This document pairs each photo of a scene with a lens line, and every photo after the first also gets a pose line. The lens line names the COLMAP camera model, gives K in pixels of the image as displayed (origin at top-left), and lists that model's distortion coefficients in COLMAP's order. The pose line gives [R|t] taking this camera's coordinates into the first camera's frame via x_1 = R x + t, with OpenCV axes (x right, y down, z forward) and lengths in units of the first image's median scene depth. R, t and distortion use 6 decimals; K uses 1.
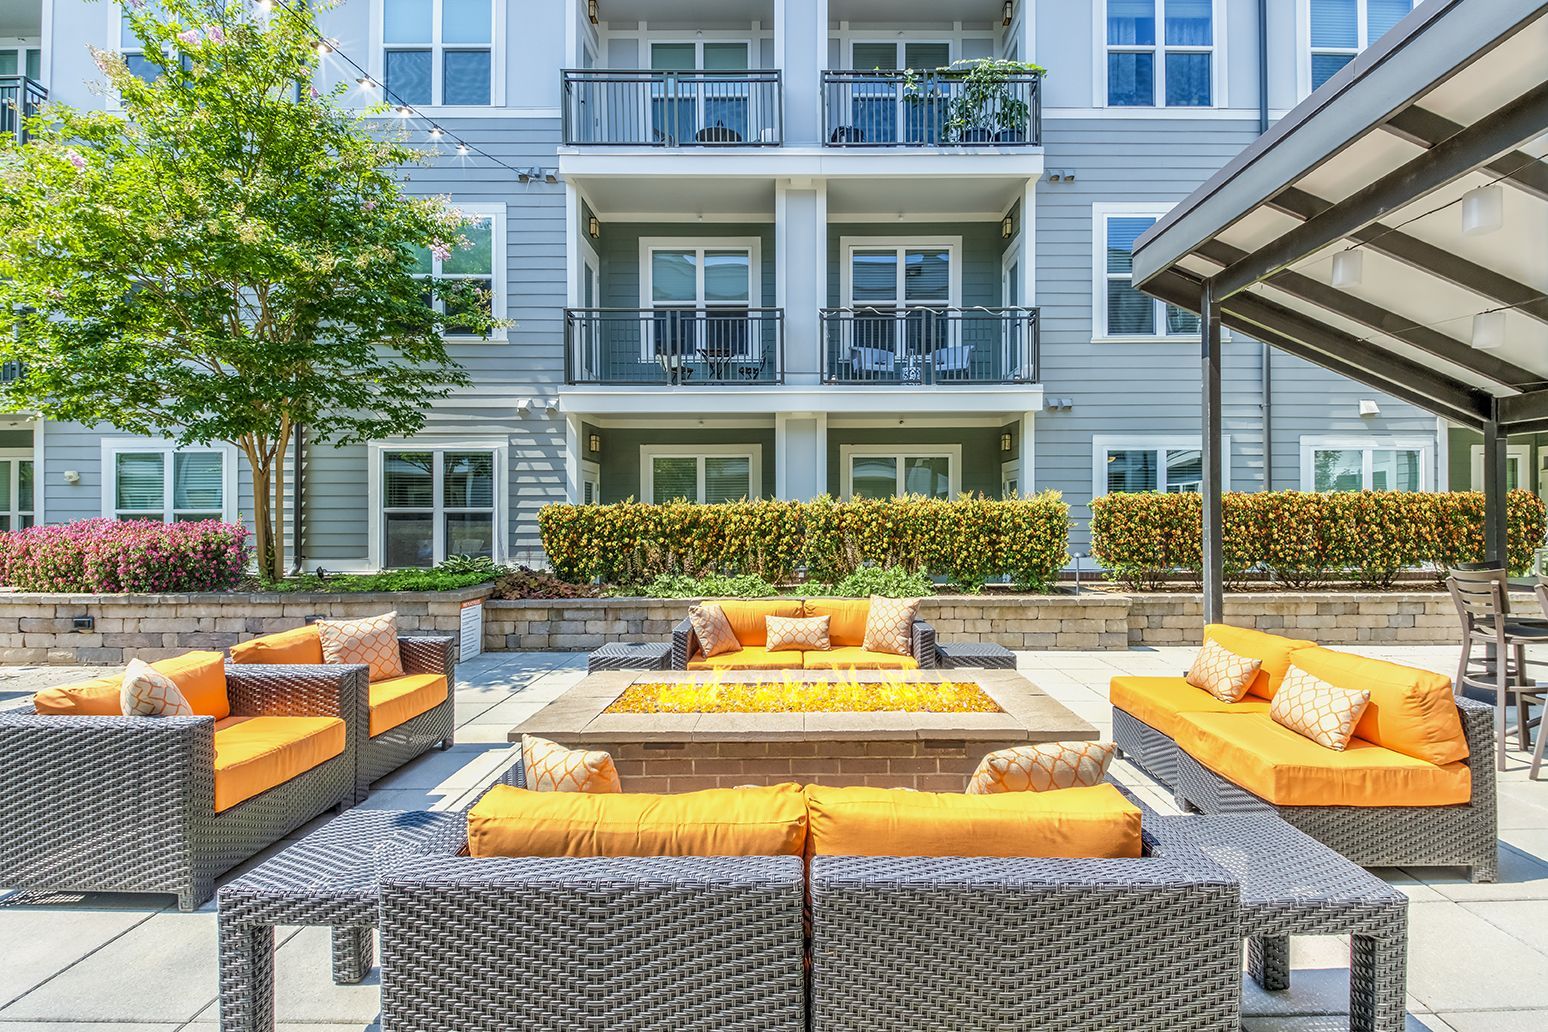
lens RADIAL K [[715.6, 0, 777.7], [0, 715.6, 475.3], [0, 0, 1]] dist [-0.021084, 0.000120]
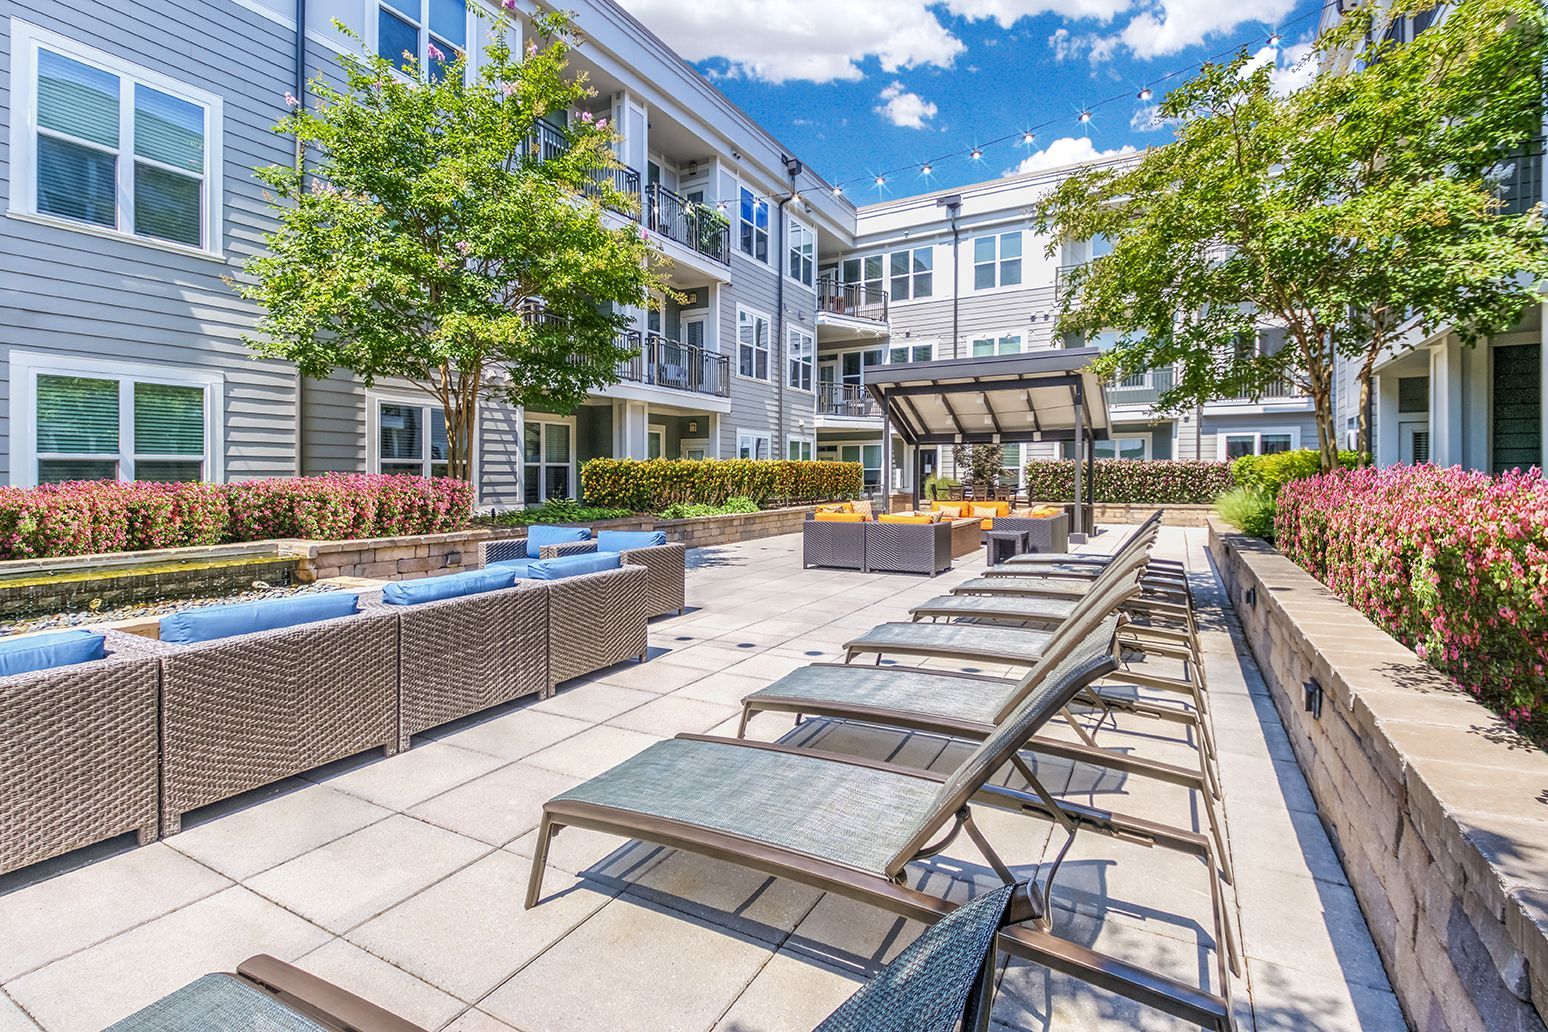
lens RADIAL K [[715.6, 0, 777.7], [0, 715.6, 475.3], [0, 0, 1]] dist [-0.021084, 0.000120]
pose [[0.461410, -0.003363, 0.887181, -1.278916], [-0.052426, 0.998142, 0.031050, 0.009930], [-0.885637, -0.060838, 0.460376, 0.005819]]
